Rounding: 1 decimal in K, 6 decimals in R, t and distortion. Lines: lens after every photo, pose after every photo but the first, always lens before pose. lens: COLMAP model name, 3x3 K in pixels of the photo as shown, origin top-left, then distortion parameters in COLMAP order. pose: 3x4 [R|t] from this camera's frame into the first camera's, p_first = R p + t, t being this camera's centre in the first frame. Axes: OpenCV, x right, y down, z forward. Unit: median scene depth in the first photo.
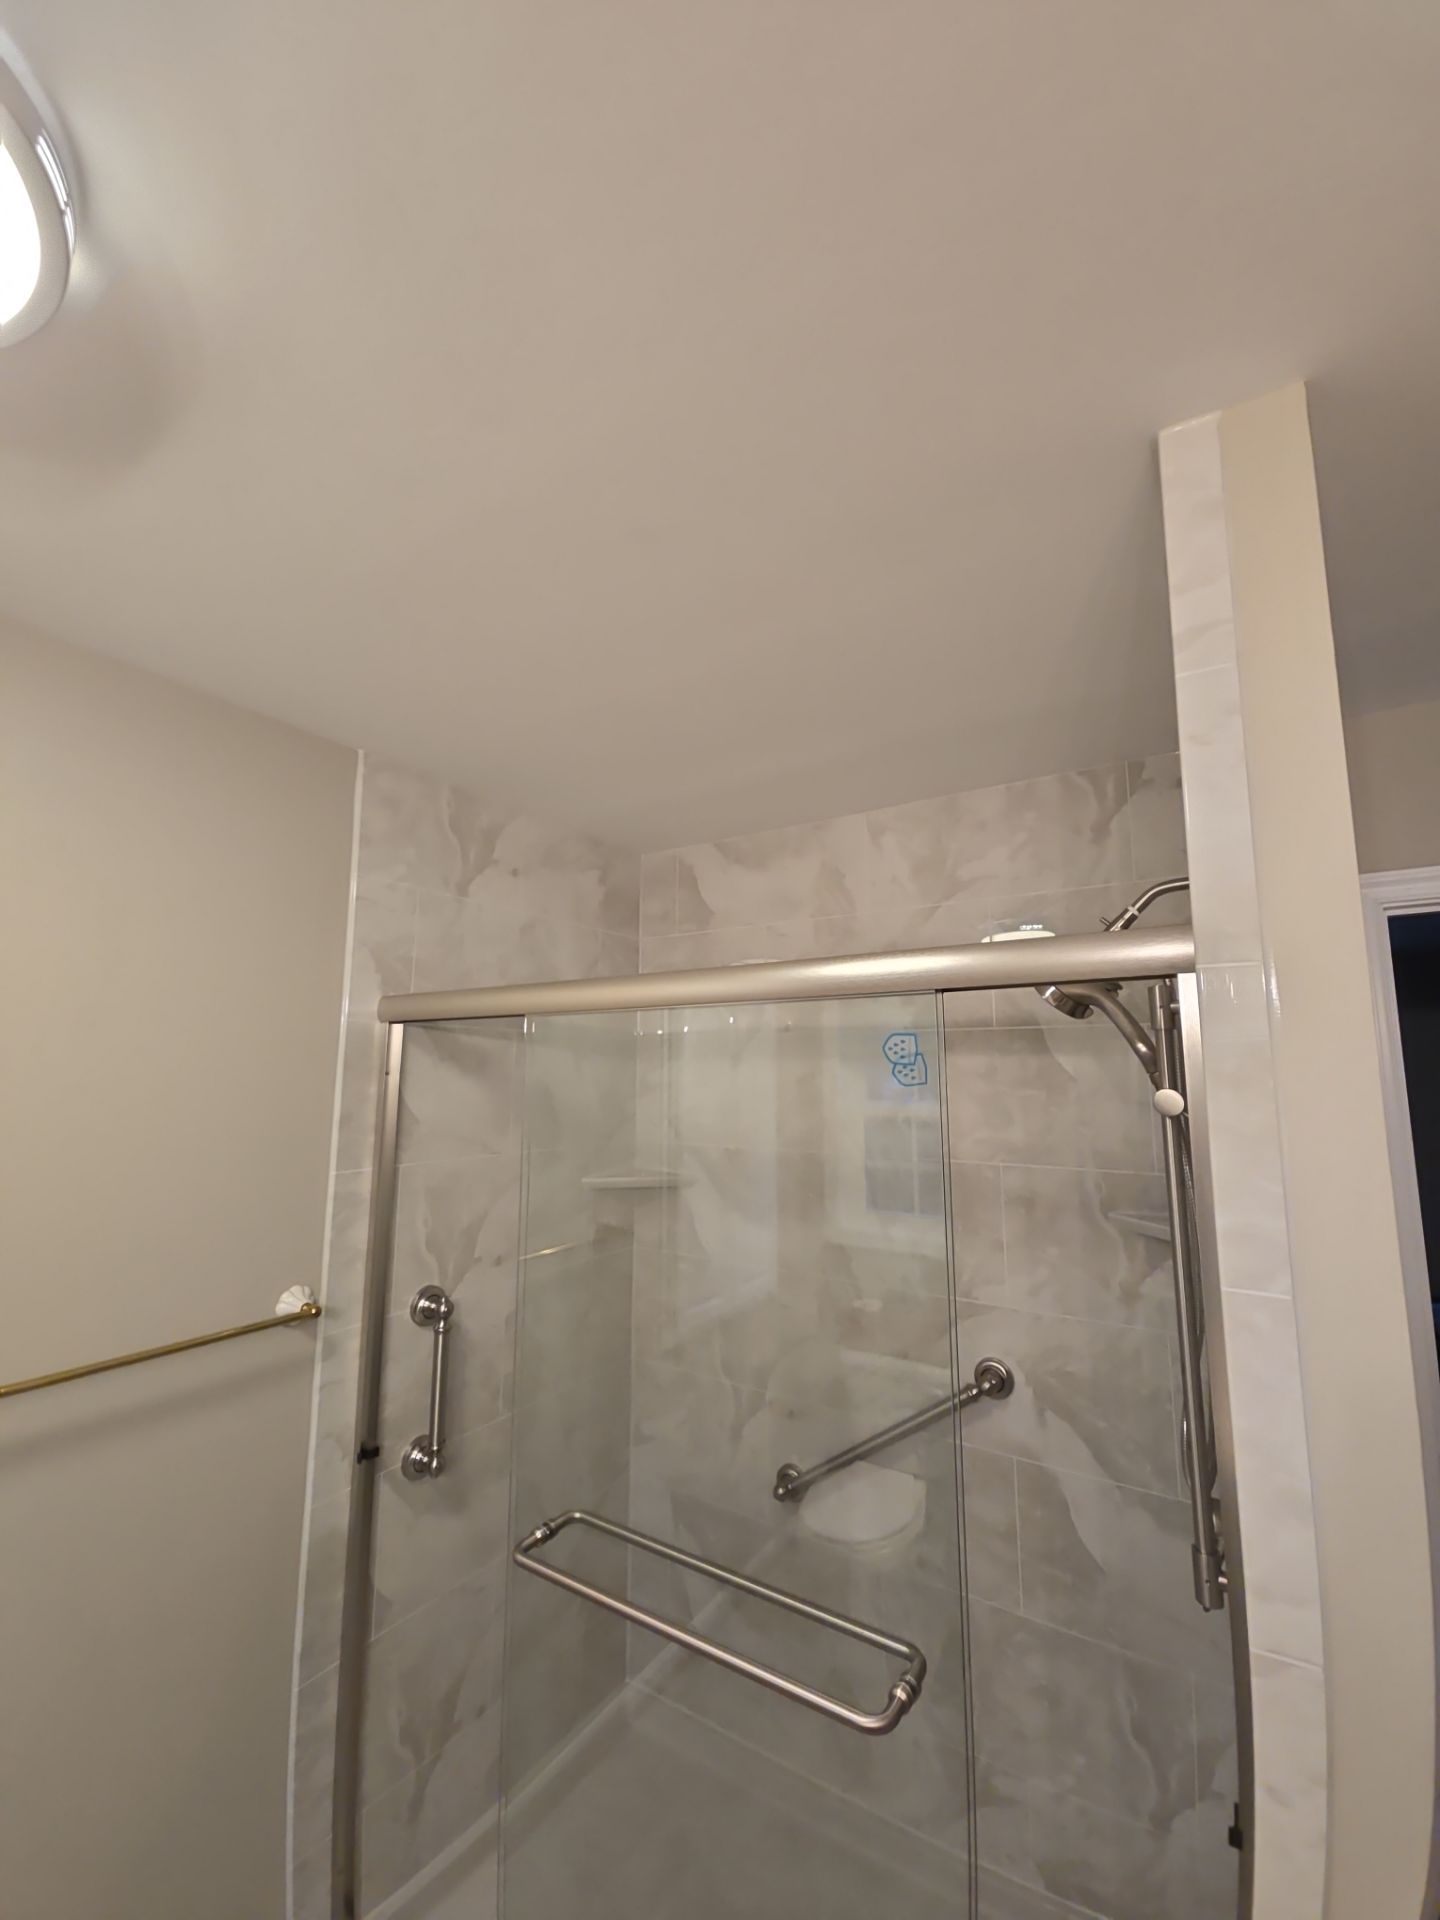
lens RADIAL K [[779.6, 0, 716.4], [0, 779.6, 966.5], [0, 0, 1]] dist [0.007072, -0.004323]
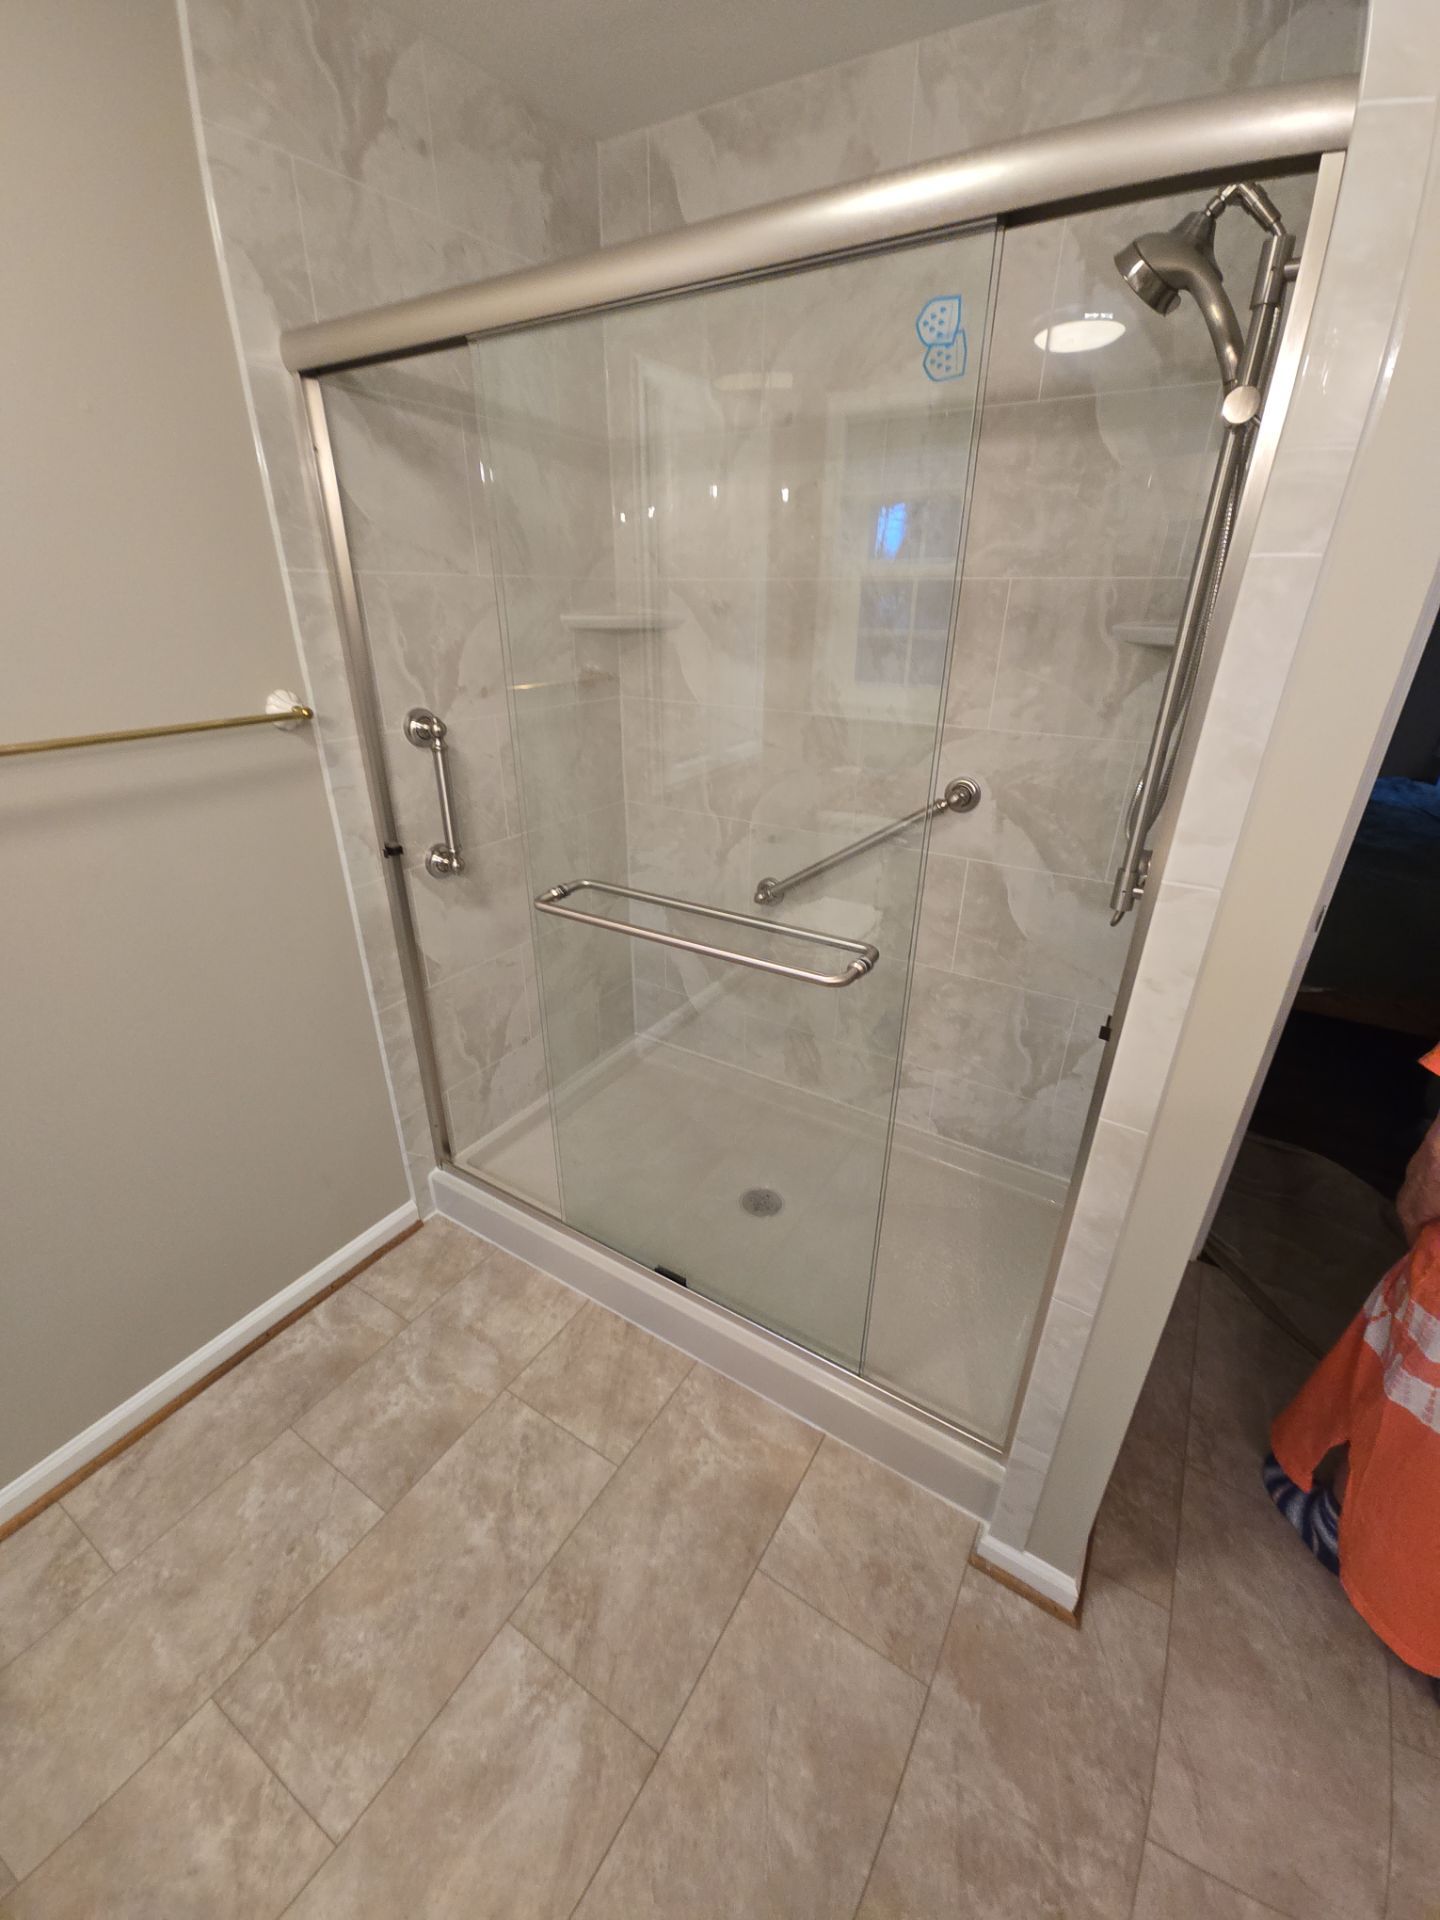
lens RADIAL K [[779.6, 0, 714.5], [0, 779.6, 964.5], [0, 0, 1]] dist [0.007072, -0.004323]
pose [[0.999789, -0.006512, 0.019485, -0.010042], [-0.005261, 0.835664, 0.549216, 0.134545], [-0.019860, -0.549203, 0.835453, -0.022540]]
